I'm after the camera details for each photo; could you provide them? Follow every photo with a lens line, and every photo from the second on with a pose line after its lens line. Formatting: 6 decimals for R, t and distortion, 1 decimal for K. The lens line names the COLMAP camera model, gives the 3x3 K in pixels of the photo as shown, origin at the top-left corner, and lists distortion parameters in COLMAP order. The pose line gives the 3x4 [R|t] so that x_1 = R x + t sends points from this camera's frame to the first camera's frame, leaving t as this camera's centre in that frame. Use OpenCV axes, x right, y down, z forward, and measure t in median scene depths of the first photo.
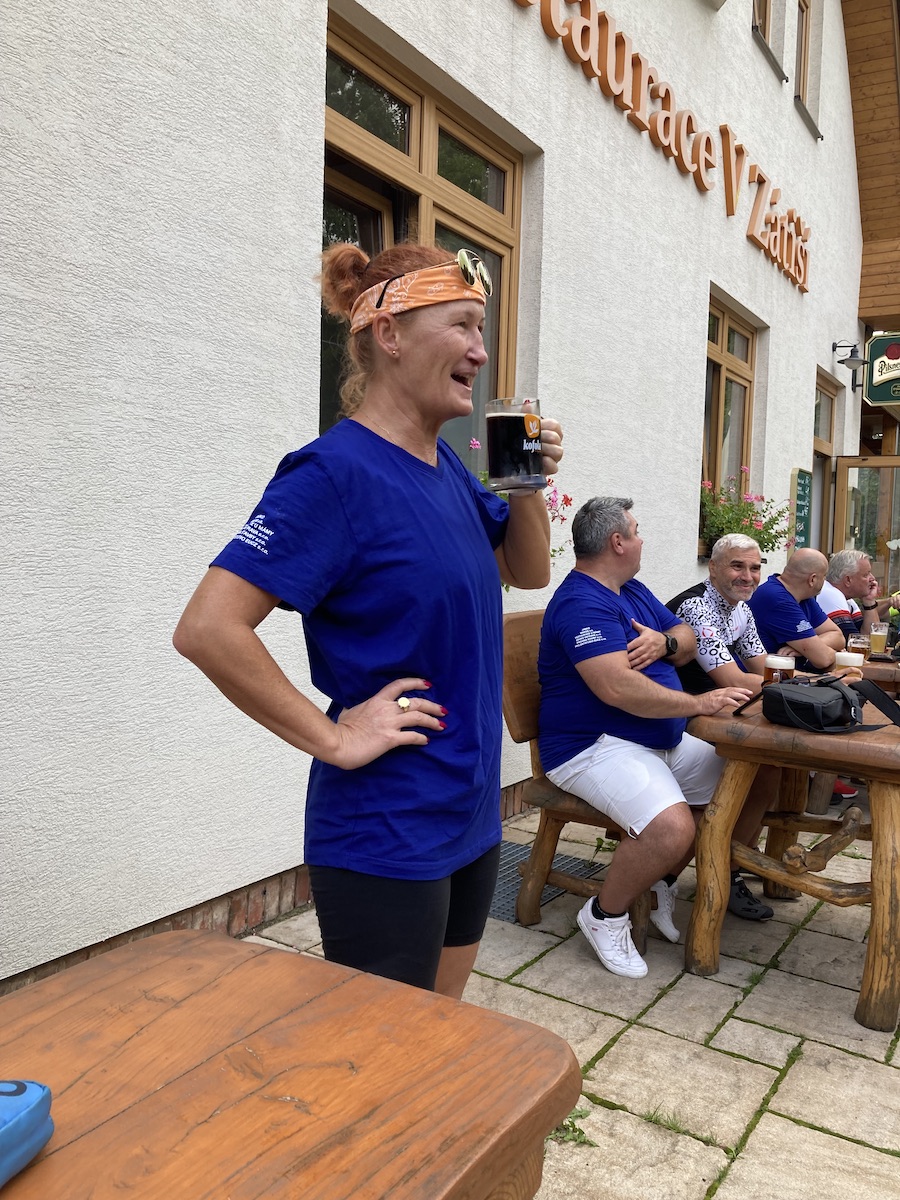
lens RADIAL K [[984.2, 0, 456.7], [0, 984.2, 596.6], [0, 0, 1]] dist [0.010551, 0.014185]
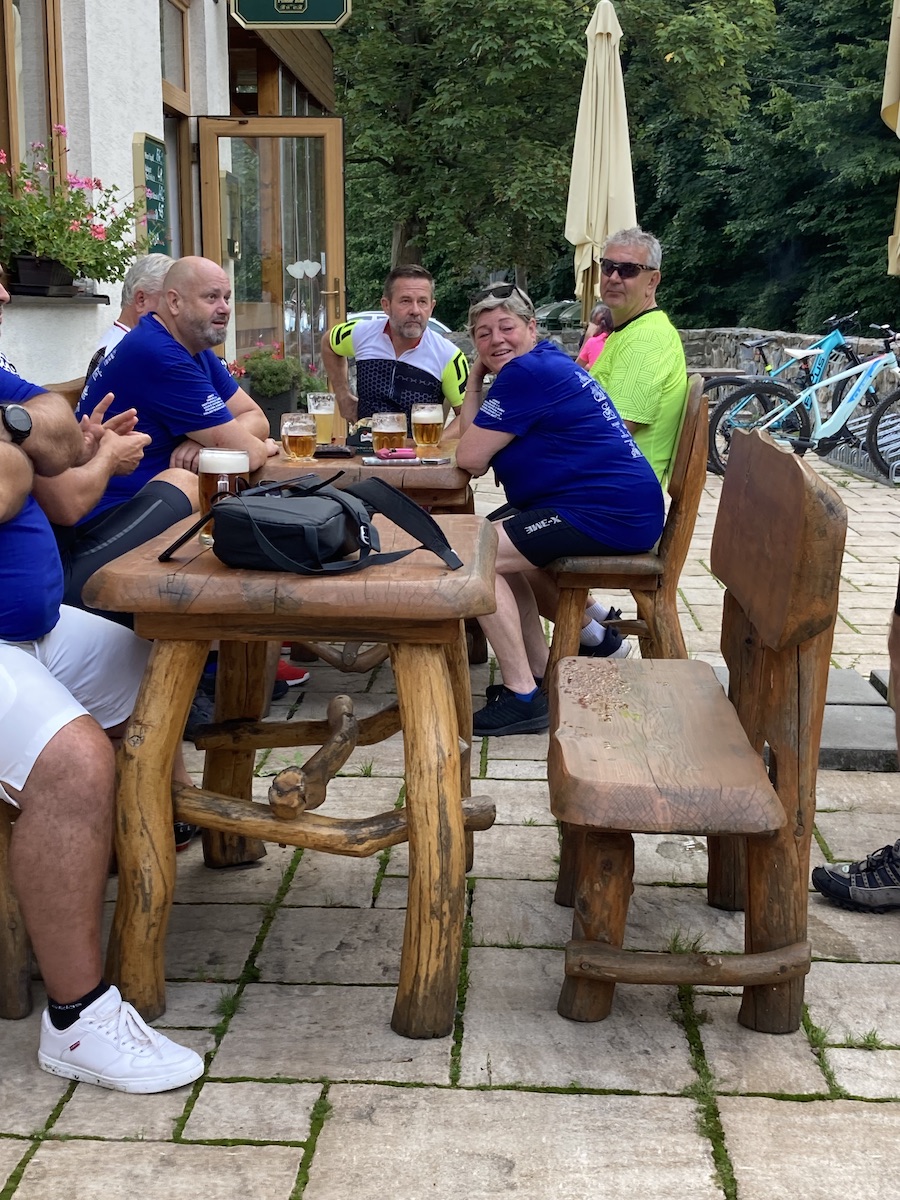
lens RADIAL K [[1703.8, 0, 461.0], [0, 1703.8, 609.4], [0, 0, 1]] dist [0.065820, 0.000000]
pose [[0.861801, -0.118457, 0.493222, -0.030694], [0.051595, 0.987778, 0.147082, 0.008820], [-0.504616, -0.101307, 0.857379, 0.054897]]
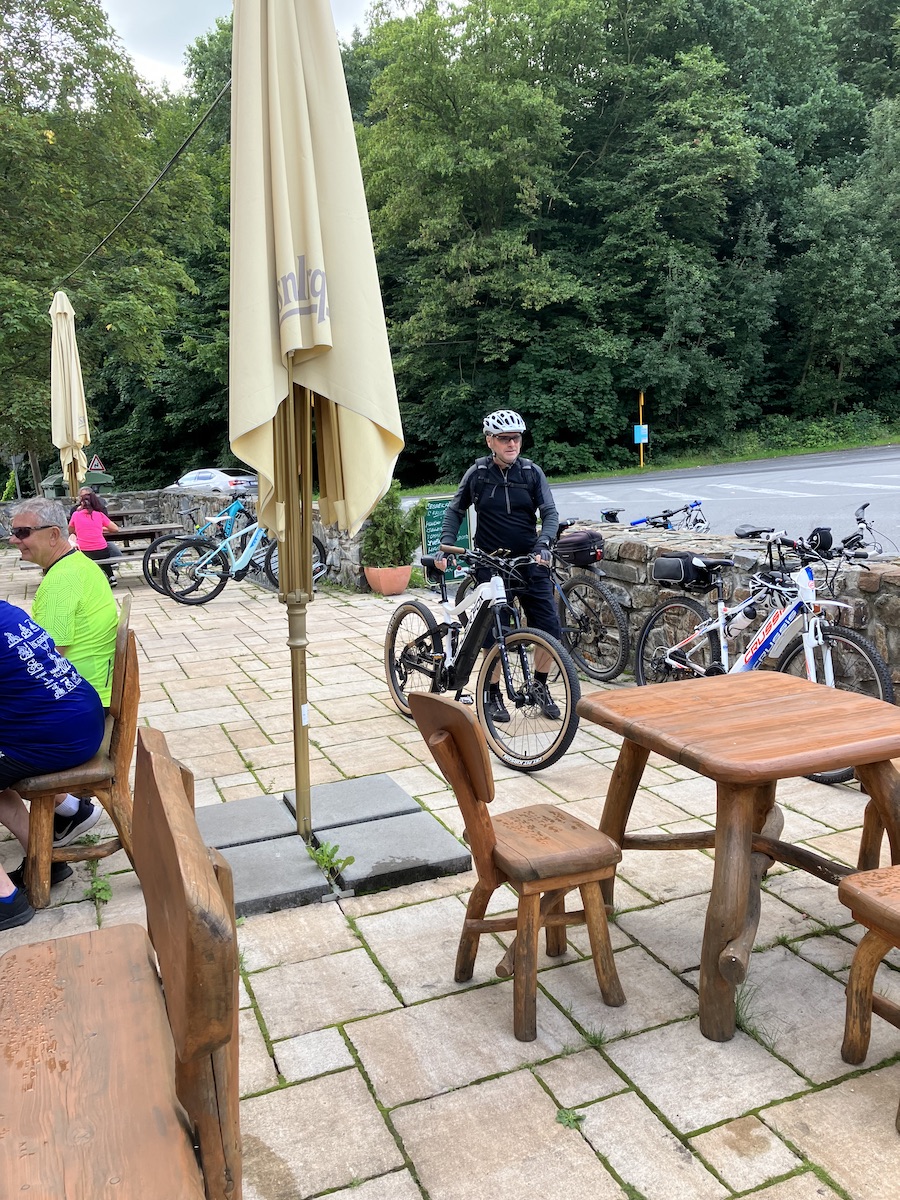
lens RADIAL K [[979.1, 0, 458.3], [0, 979.1, 587.7], [0, 0, 1]] dist [0.036068, -0.041128]
pose [[0.570547, -0.183323, 0.800543, 0.158431], [0.113265, 0.983018, 0.144386, -0.074708], [-0.813417, 0.008295, 0.581622, 0.224270]]
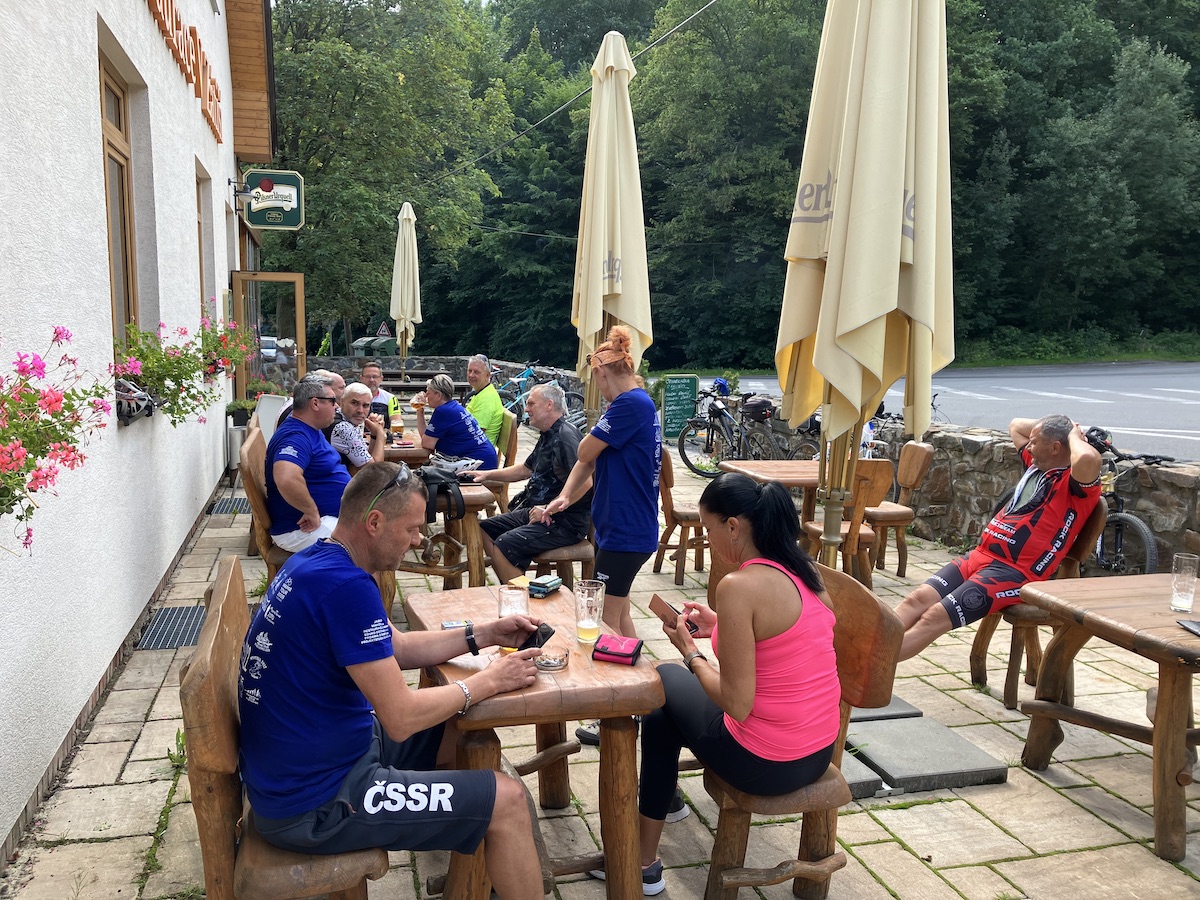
lens RADIAL K [[979.1, 0, 589.6], [0, 979.1, 457.1], [0, 0, 1]] dist [0.036068, -0.041128]
pose [[0.670786, -0.120854, 0.731738, -0.493457], [0.047091, 0.991583, 0.120602, -0.088955], [-0.740154, -0.046440, 0.670831, -0.304467]]
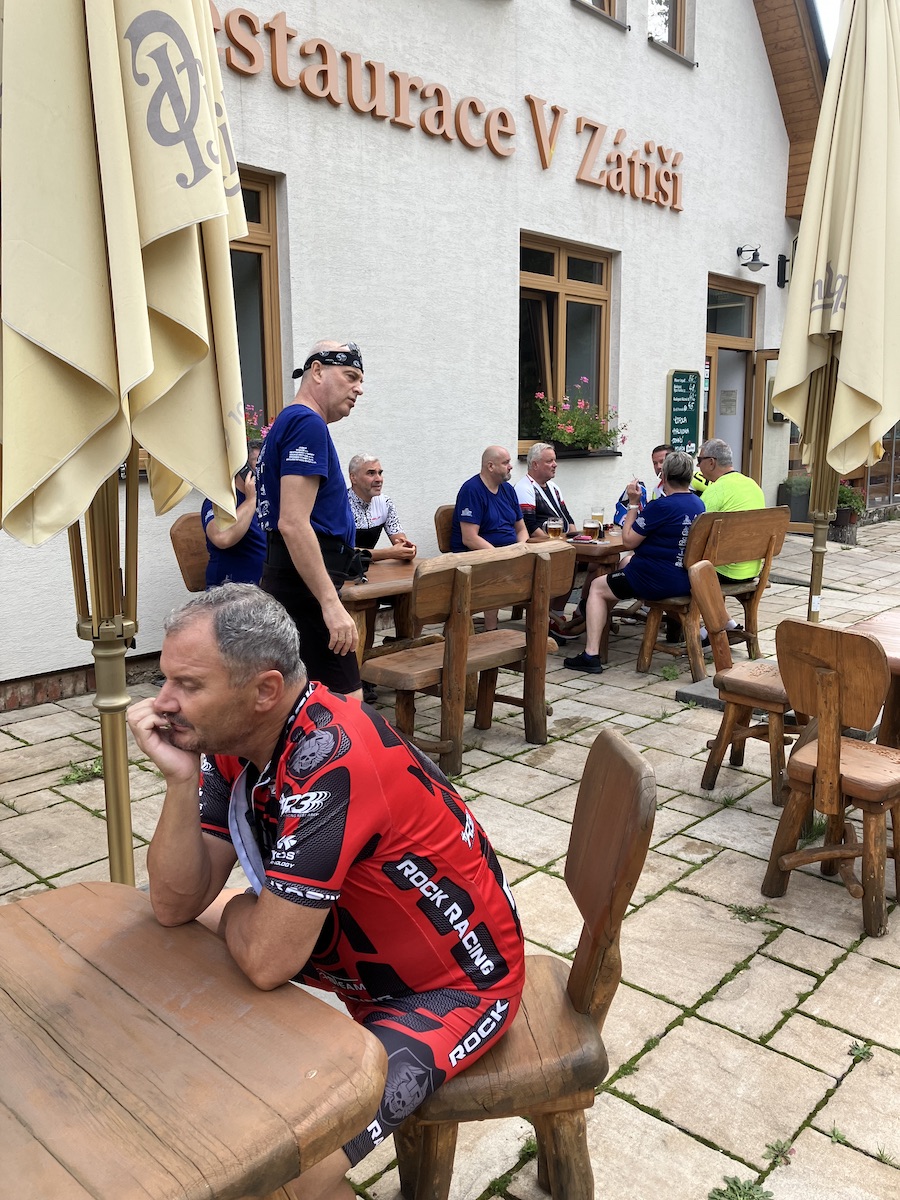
lens RADIAL K [[979.1, 0, 457.3], [0, 979.1, 592.0], [0, 0, 1]] dist [0.036068, -0.041128]
pose [[0.985769, -0.008864, -0.167869, 0.513037], [0.028245, 0.993145, 0.113422, -0.016603], [0.165713, -0.116549, 0.979263, -0.356700]]
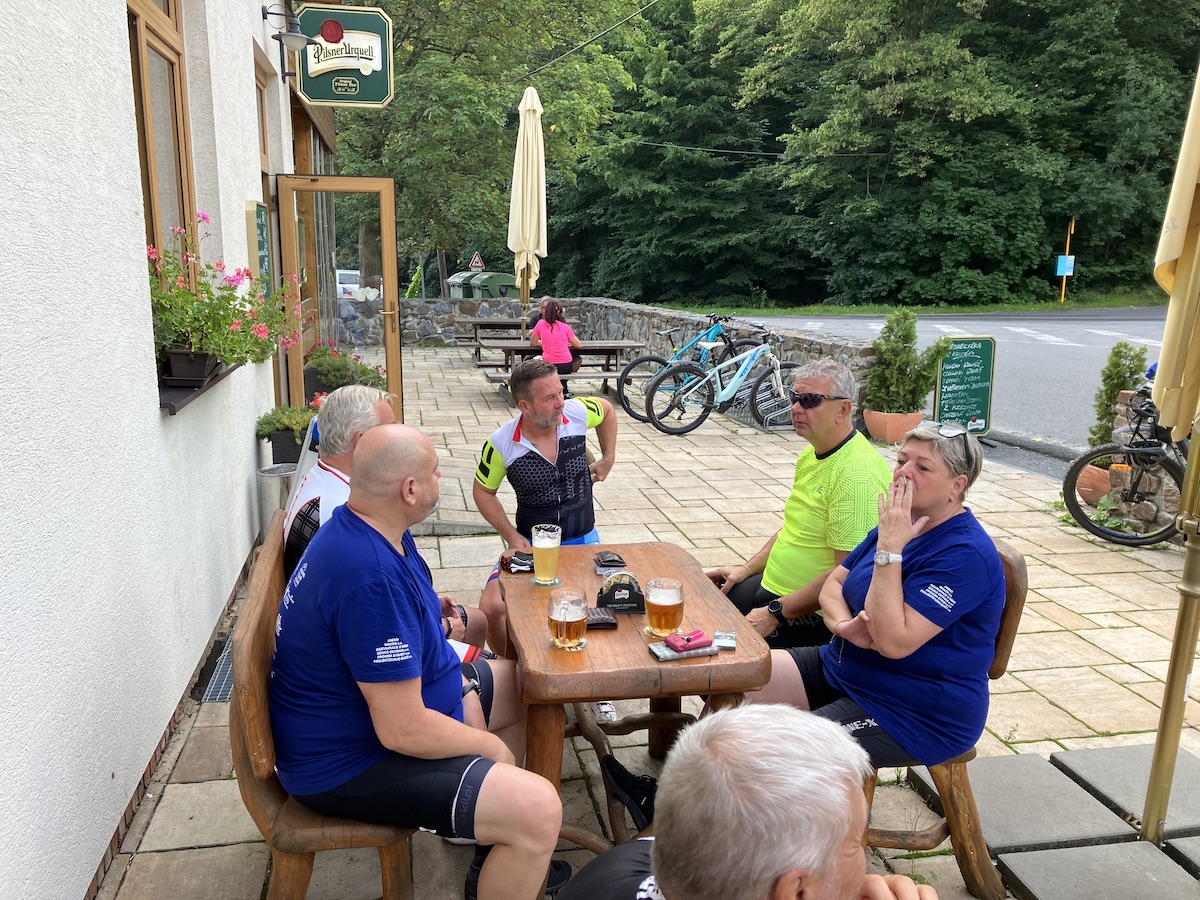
lens RADIAL K [[979.1, 0, 593.9], [0, 979.1, 441.9], [0, 0, 1]] dist [0.036068, -0.041128]
pose [[0.726894, -0.155220, 0.668978, 0.085432], [0.050705, 0.983594, 0.173125, -0.133763], [-0.684875, -0.091923, 0.722839, 0.640549]]
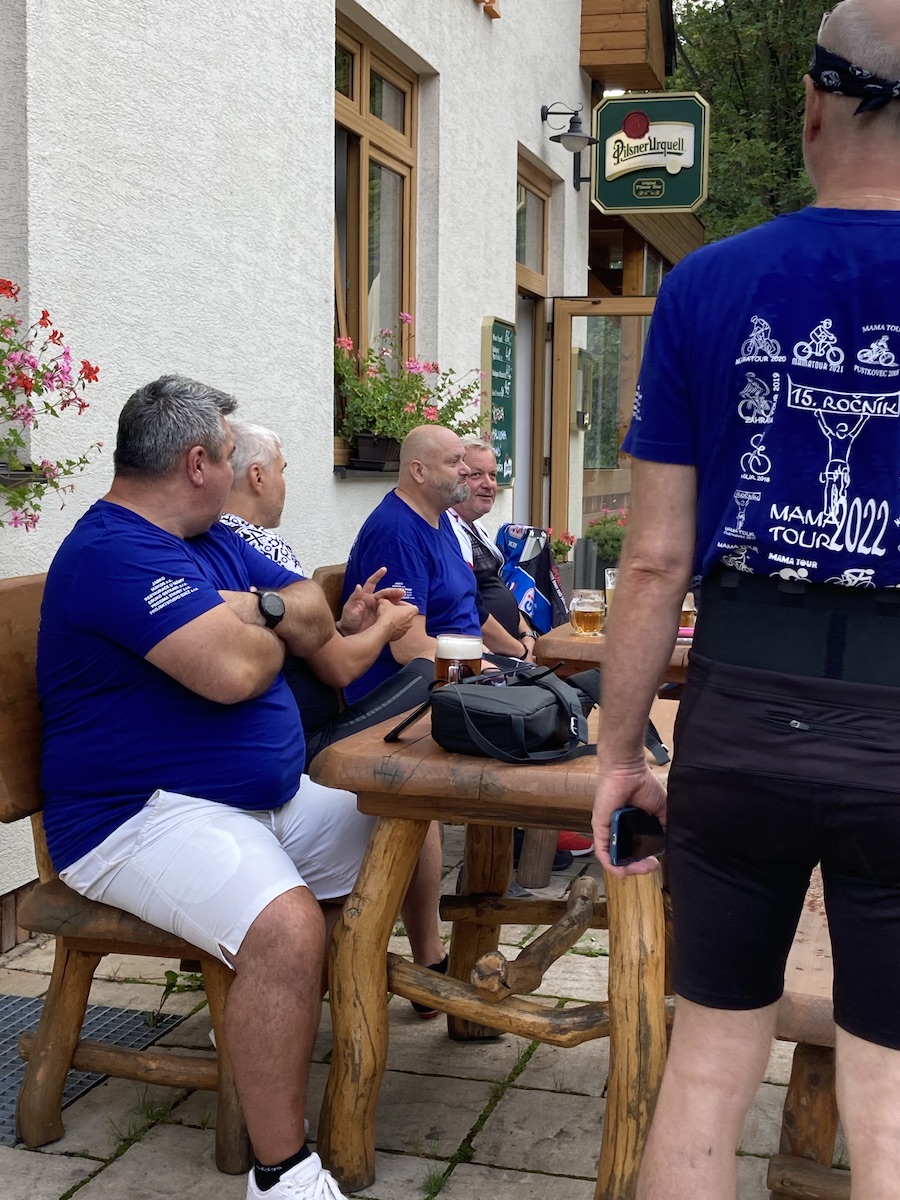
lens RADIAL K [[1703.8, 0, 455.2], [0, 1703.8, 598.2], [0, 0, 1]] dist [0.065820, 0.000000]
pose [[0.953957, -0.041341, 0.297080, 0.014575], [0.030539, 0.998696, 0.040914, -0.003264], [-0.298384, -0.029958, 0.953976, 0.016190]]
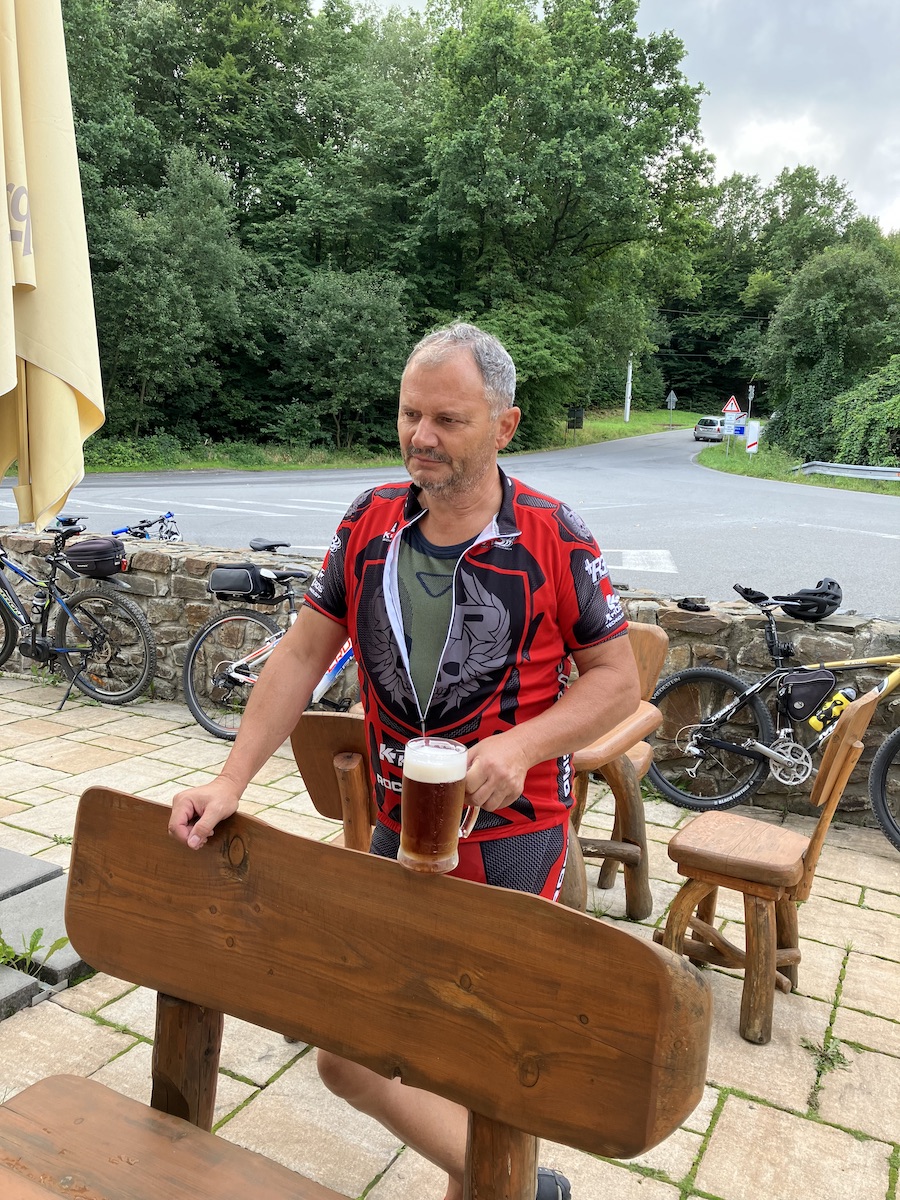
lens RADIAL K [[979.1, 0, 443.8], [0, 979.1, 591.8], [0, 0, 1]] dist [0.036068, -0.041128]
pose [[-0.086025, -0.170933, 0.981520, 0.110569], [0.002353, 0.985134, 0.171769, -0.079556], [-0.996290, 0.017086, -0.084344, 0.546145]]
